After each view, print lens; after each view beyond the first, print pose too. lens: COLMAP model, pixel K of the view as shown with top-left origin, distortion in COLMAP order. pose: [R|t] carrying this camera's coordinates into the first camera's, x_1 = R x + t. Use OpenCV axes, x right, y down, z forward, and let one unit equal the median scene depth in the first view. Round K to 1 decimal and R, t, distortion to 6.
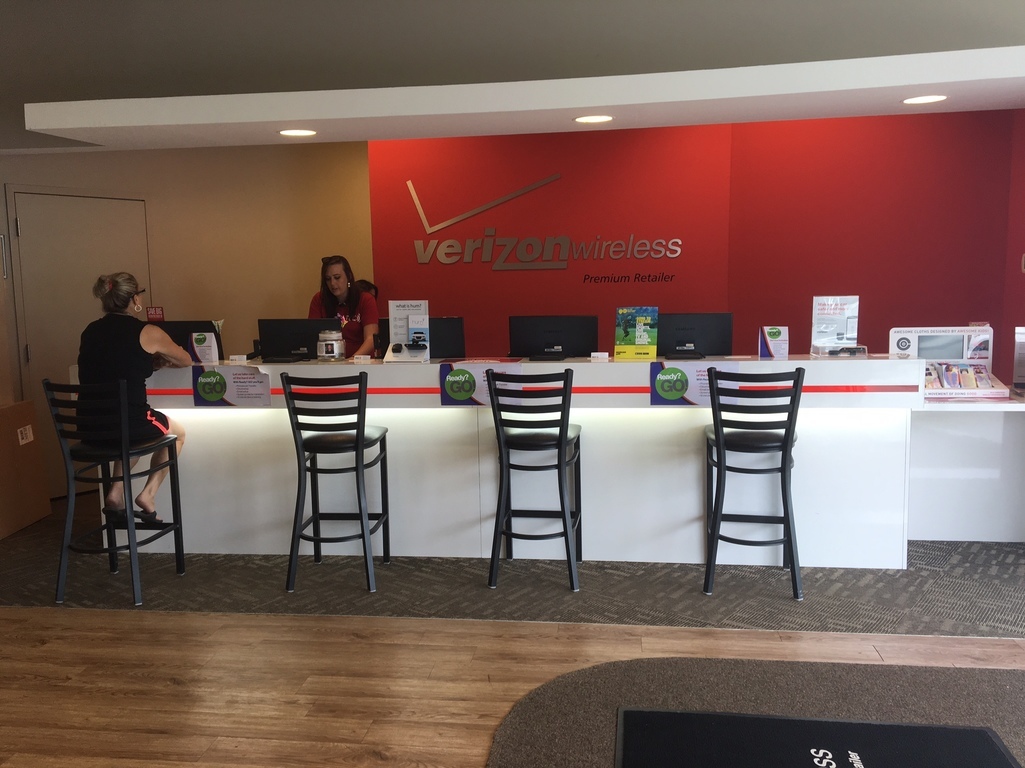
lens RADIAL K [[903.2, 0, 512.5], [0, 903.2, 384.0], [0, 0, 1]] dist [0.133611, -0.187462]
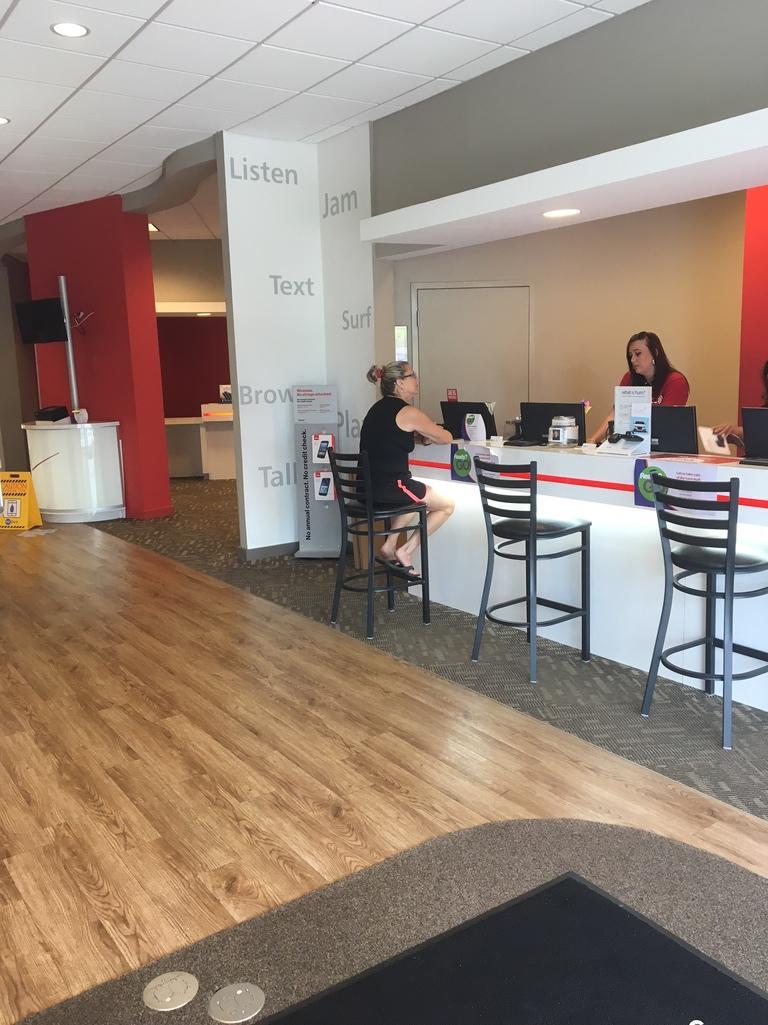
lens RADIAL K [[903.2, 0, 384.0], [0, 903.2, 512.5], [0, 0, 1]] dist [0.133611, -0.187462]
pose [[0.661243, 0.123468, -0.739942, 0.446762], [-0.072708, 0.992267, 0.100597, -0.043928], [0.746640, -0.012720, 0.665106, 0.217686]]
